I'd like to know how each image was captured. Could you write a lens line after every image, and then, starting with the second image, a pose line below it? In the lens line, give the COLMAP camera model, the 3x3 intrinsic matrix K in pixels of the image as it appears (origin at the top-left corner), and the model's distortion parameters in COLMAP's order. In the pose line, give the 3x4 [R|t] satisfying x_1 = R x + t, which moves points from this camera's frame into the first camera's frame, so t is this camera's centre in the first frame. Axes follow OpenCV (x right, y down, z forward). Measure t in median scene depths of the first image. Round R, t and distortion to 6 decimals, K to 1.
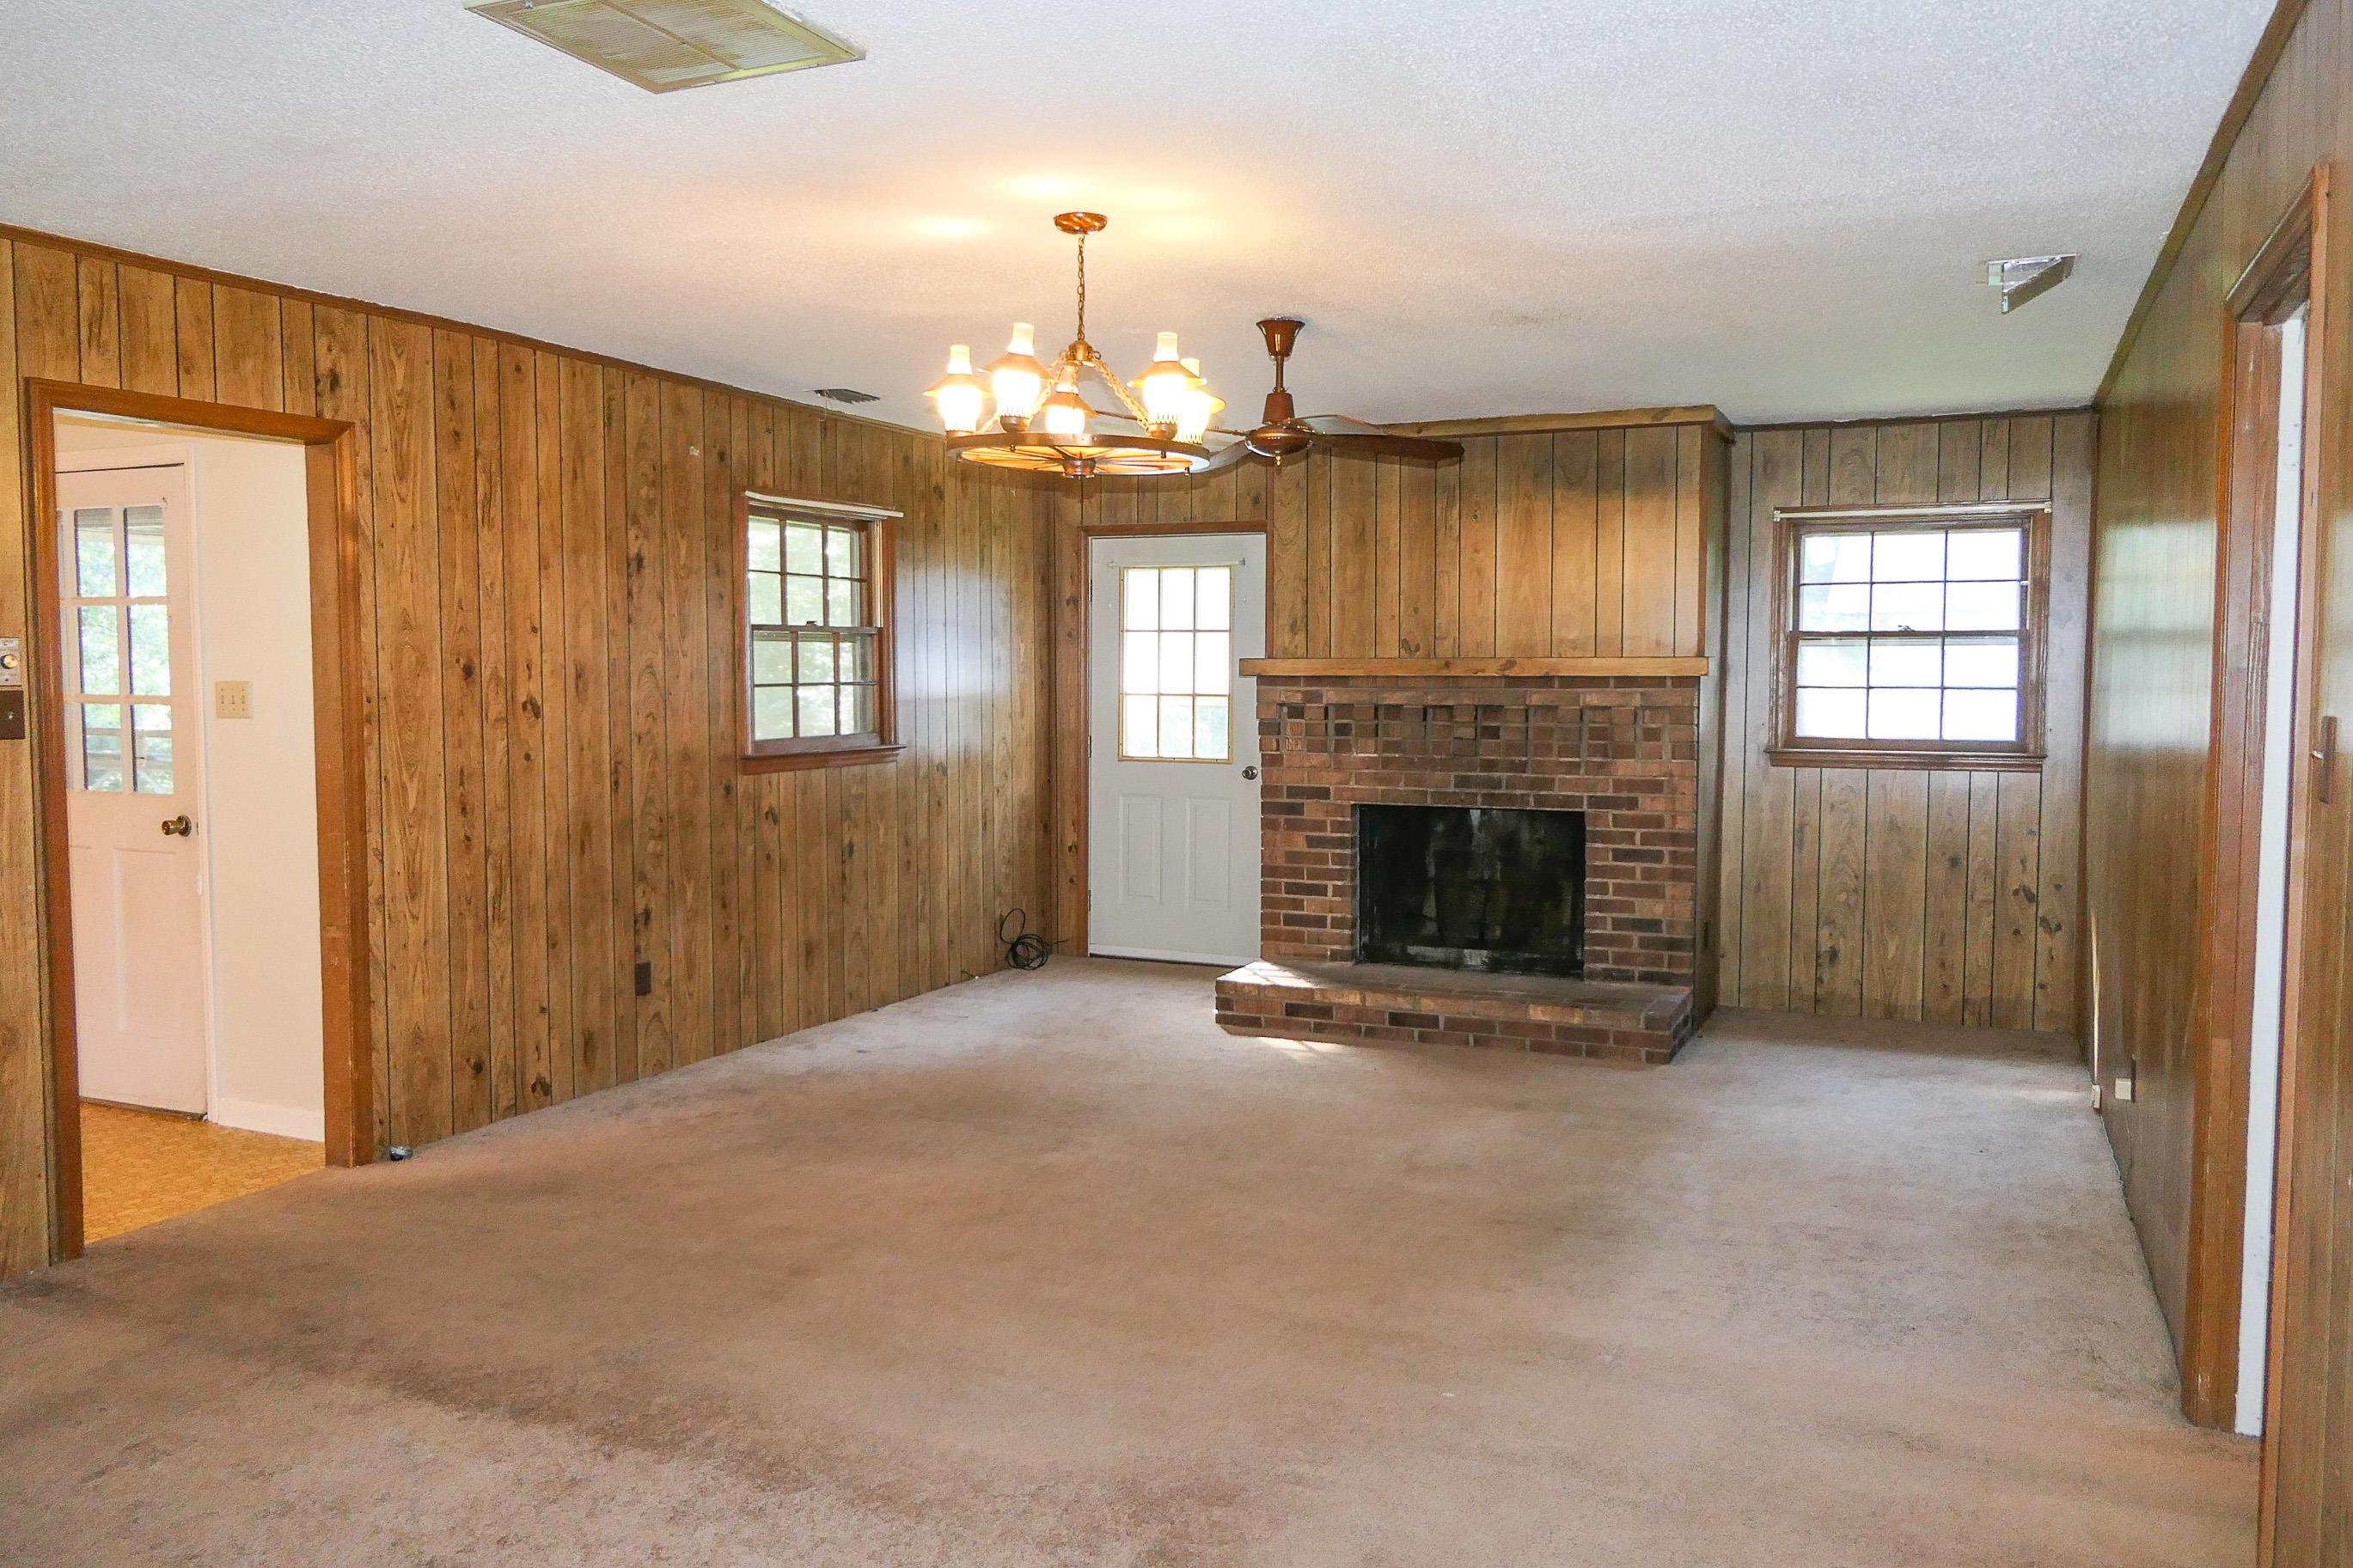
lens RADIAL K [[1777.4, 0, 1170.7], [0, 1777.4, 777.0], [0, 0, 1]] dist [0.000992, 0.001425]
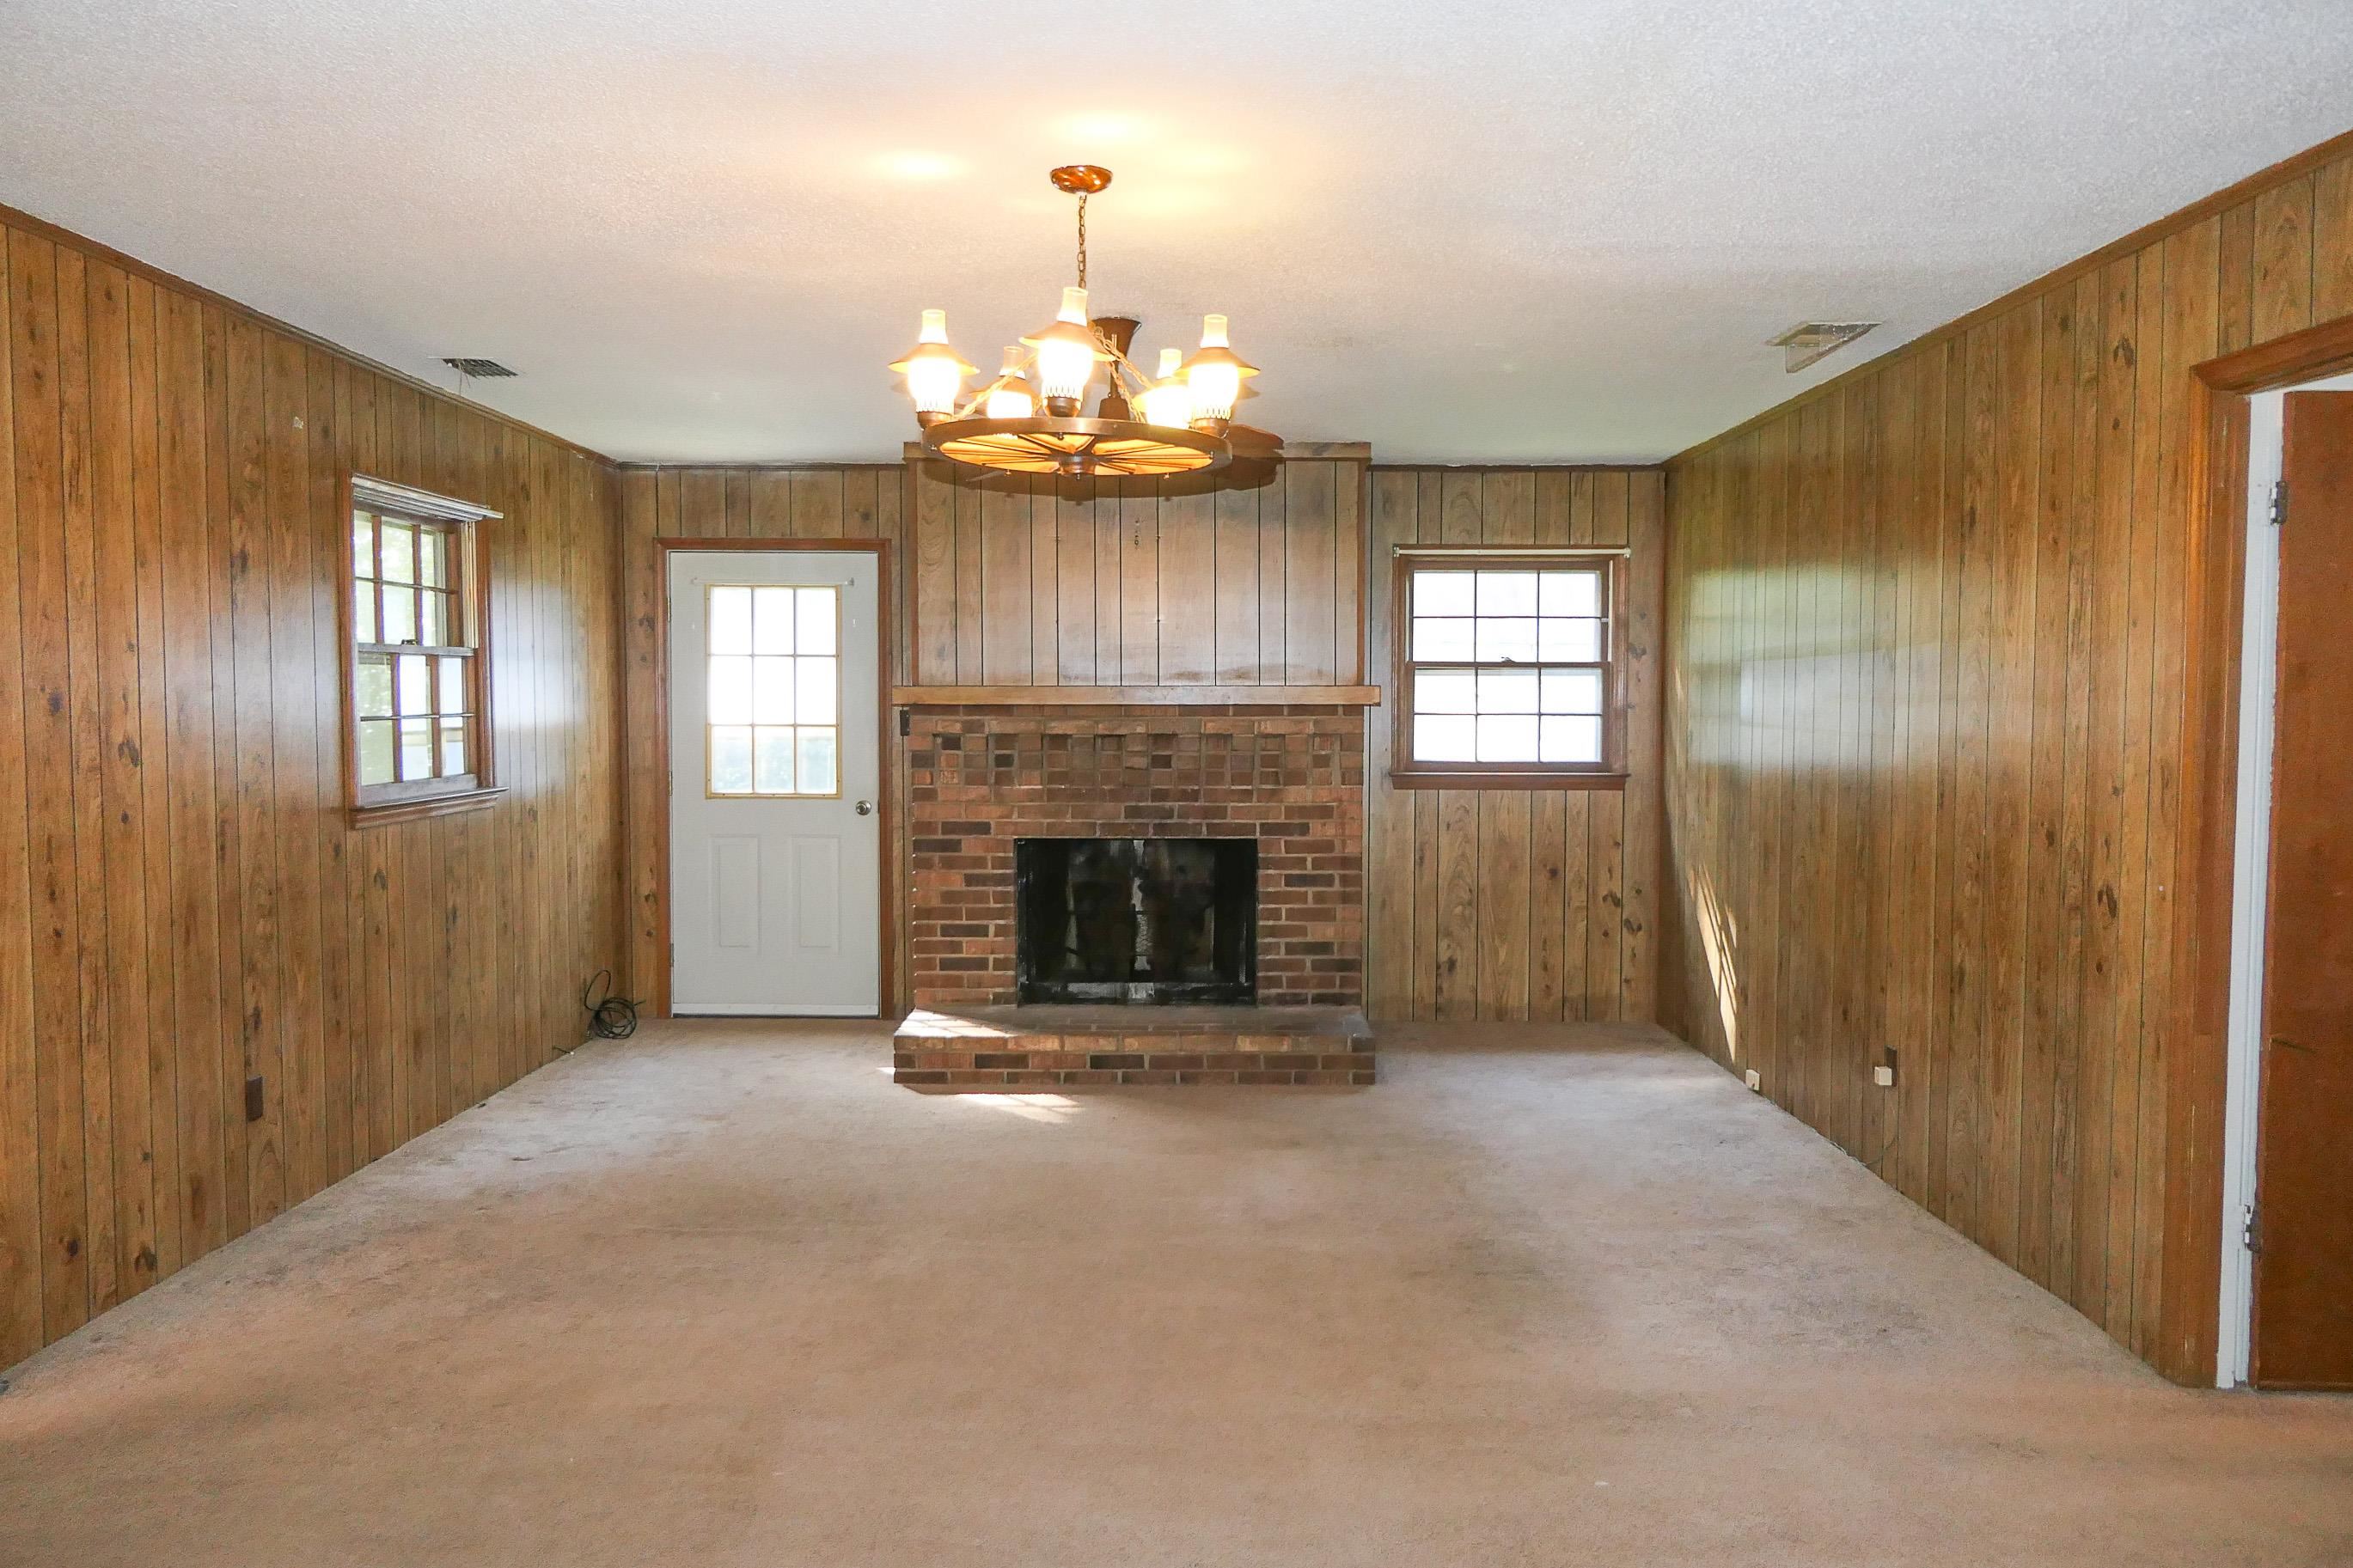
lens RADIAL K [[1703.4, 0, 1183.1], [0, 1703.4, 776.4], [0, 0, 1]] dist [0.003233, -0.000407]
pose [[0.913445, -0.019818, 0.406478, -0.194583], [0.024794, 0.999668, -0.006979, -0.010087], [-0.406205, 0.016453, 0.913634, 0.133201]]
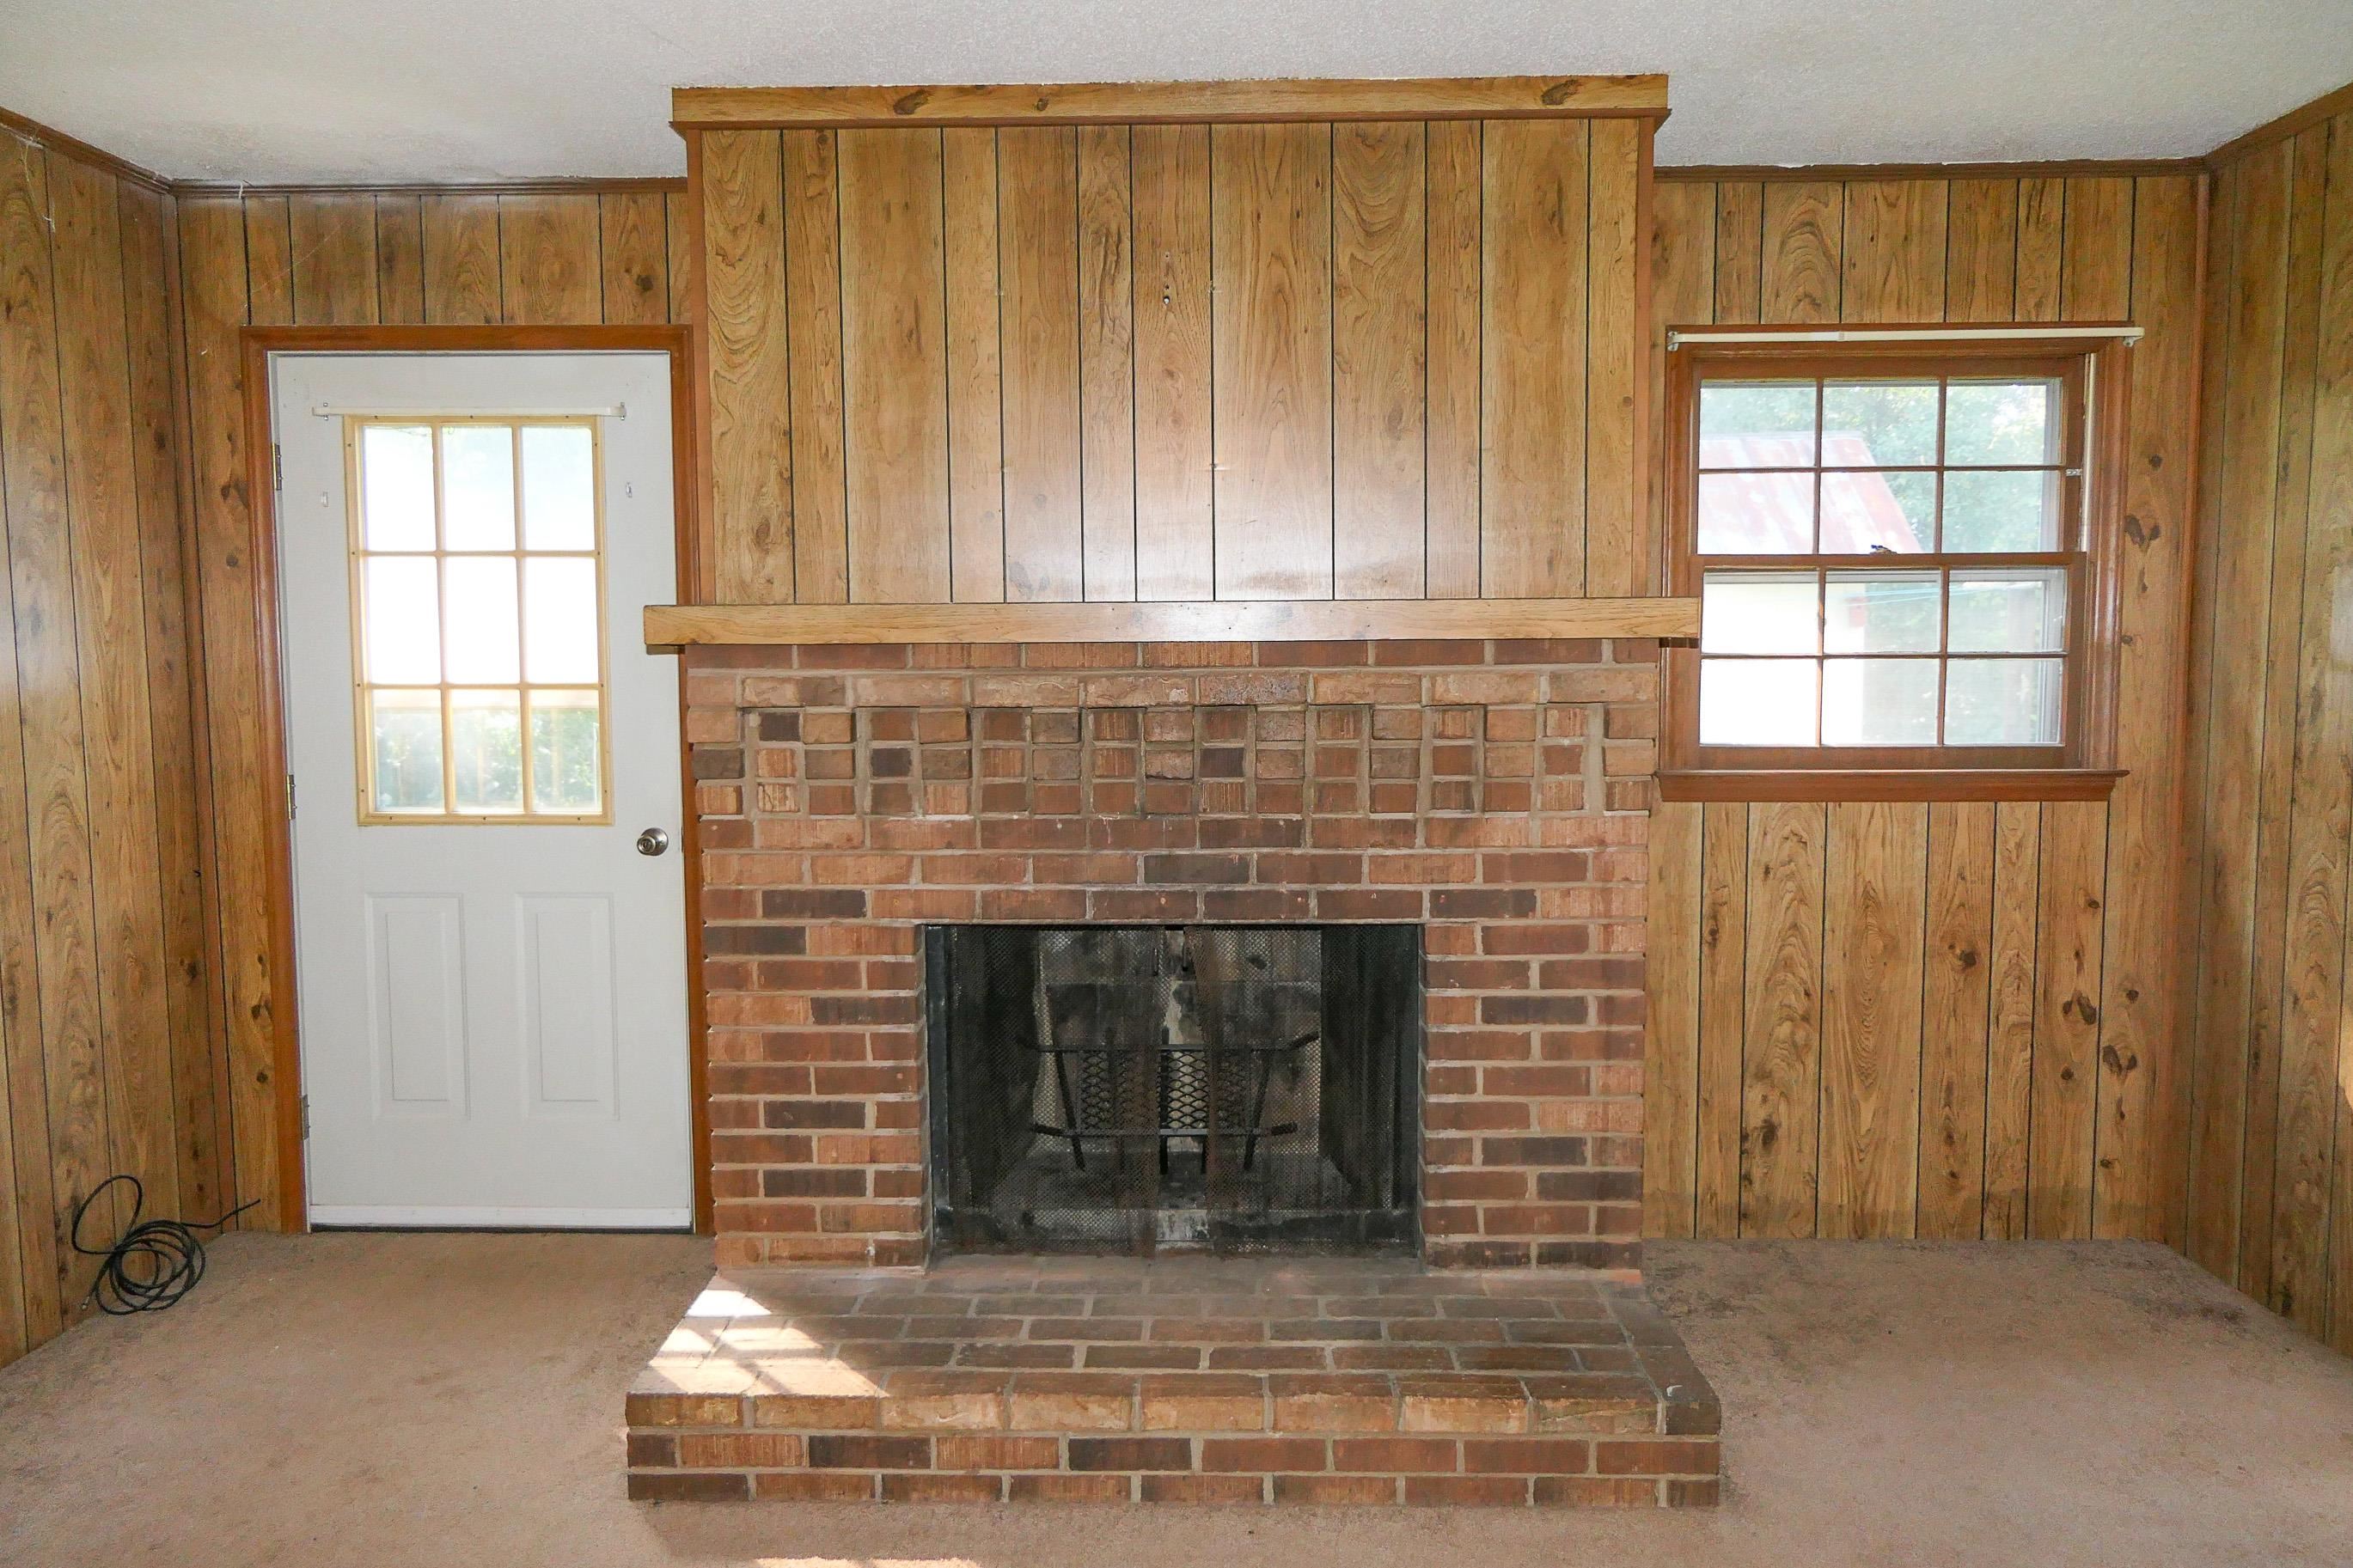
lens RADIAL K [[1703.4, 0, 1183.1], [0, 1703.4, 776.4], [0, 0, 1]] dist [0.003233, -0.000407]
pose [[0.920986, -0.038964, 0.387642, -0.002856], [0.030610, 0.999147, 0.027706, -0.034368], [-0.388391, -0.013651, 0.921394, 0.596468]]
